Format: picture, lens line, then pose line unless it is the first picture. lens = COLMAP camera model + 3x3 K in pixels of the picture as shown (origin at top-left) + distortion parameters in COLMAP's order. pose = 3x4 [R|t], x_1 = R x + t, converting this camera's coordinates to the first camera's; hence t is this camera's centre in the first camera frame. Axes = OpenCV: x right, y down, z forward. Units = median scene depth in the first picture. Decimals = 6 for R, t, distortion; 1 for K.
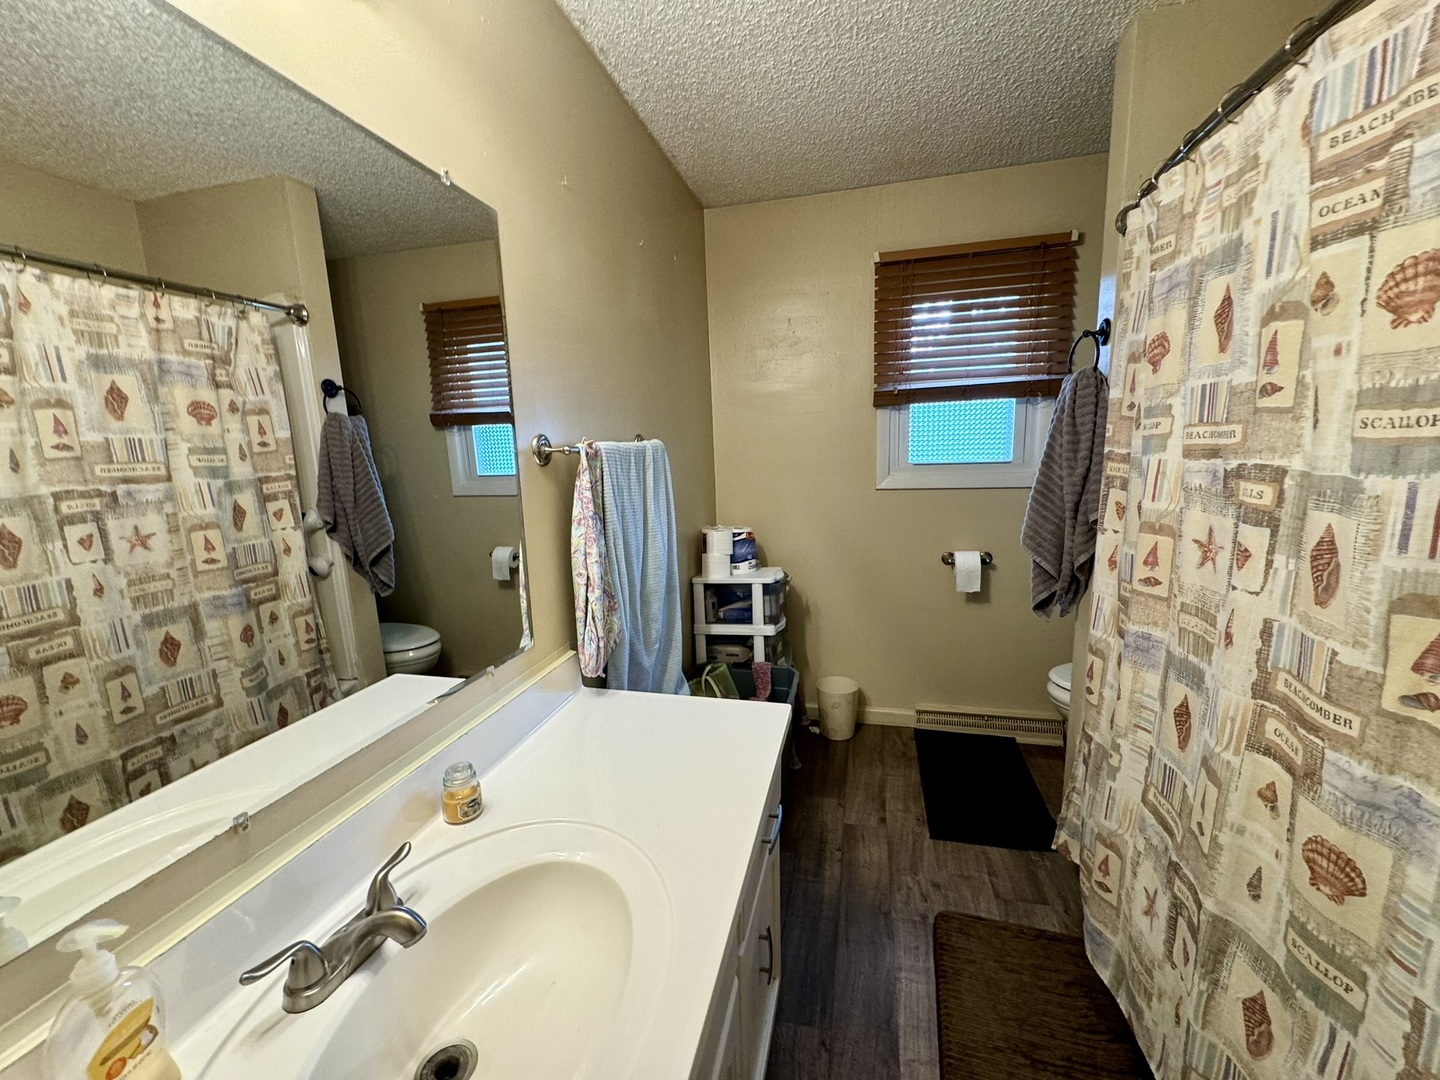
lens RADIAL K [[581.4, 0, 722.2], [0, 581.4, 533.7], [0, 0, 1]] dist [-0.003071, -0.000710]
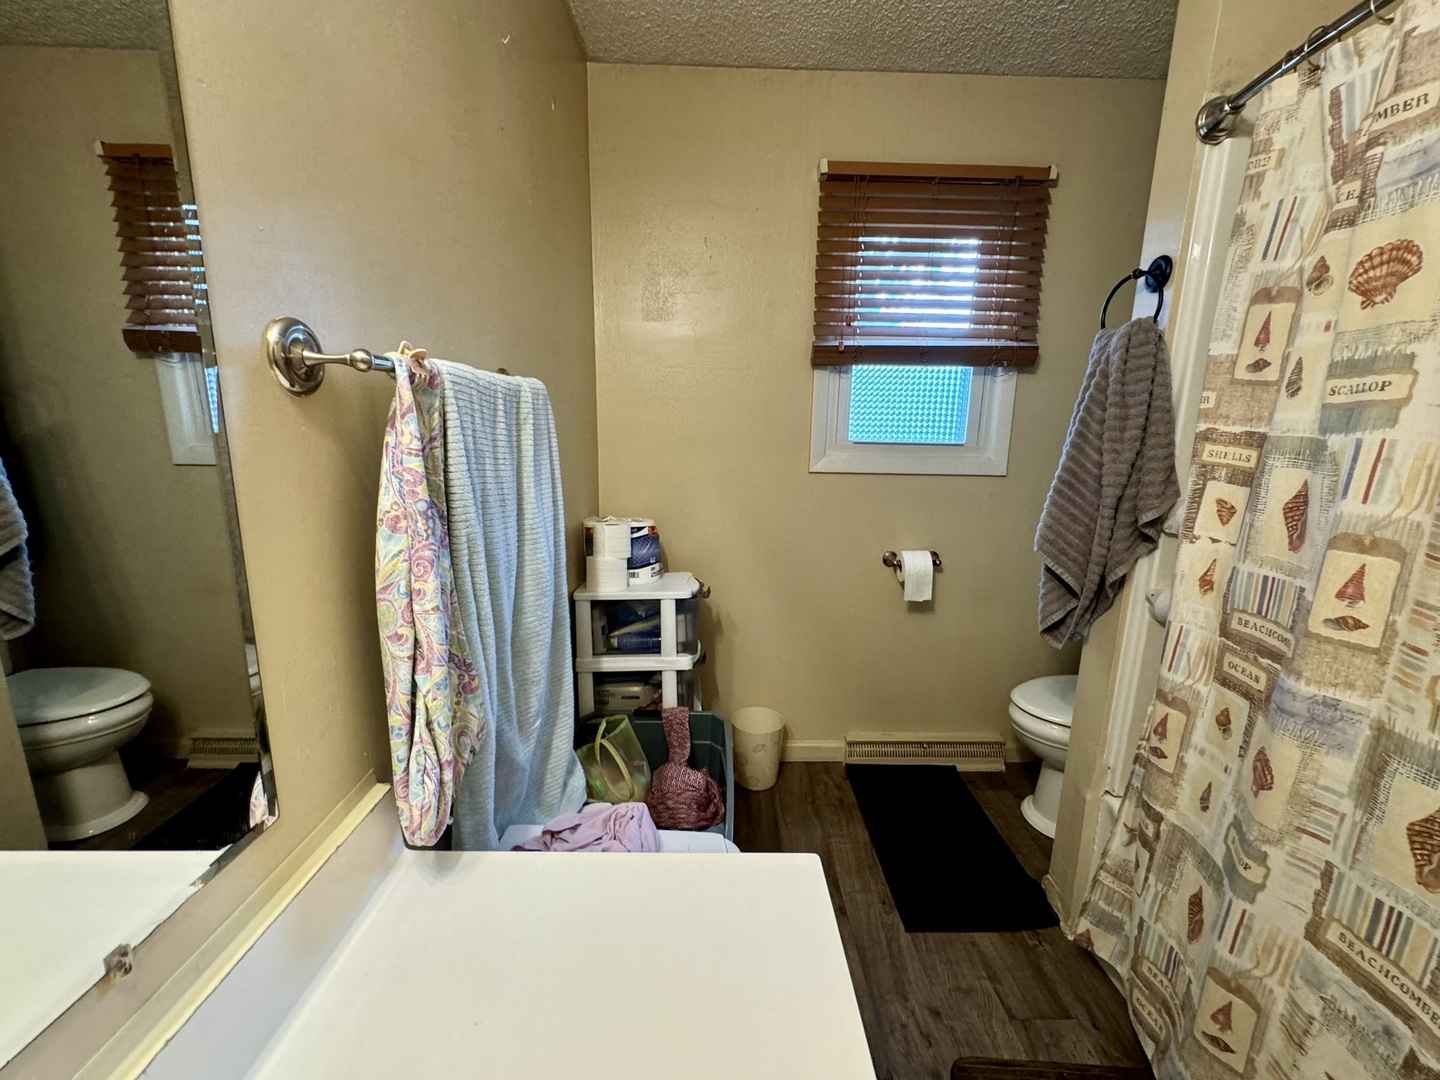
lens RADIAL K [[581.4, 0, 714.6], [0, 581.4, 536.4], [0, 0, 1]] dist [-0.003071, -0.000710]
pose [[0.964902, 0.000364, 0.262609, -0.096585], [-0.010163, 0.999302, 0.035955, -0.023738], [-0.262413, -0.037362, 0.964232, 0.387471]]
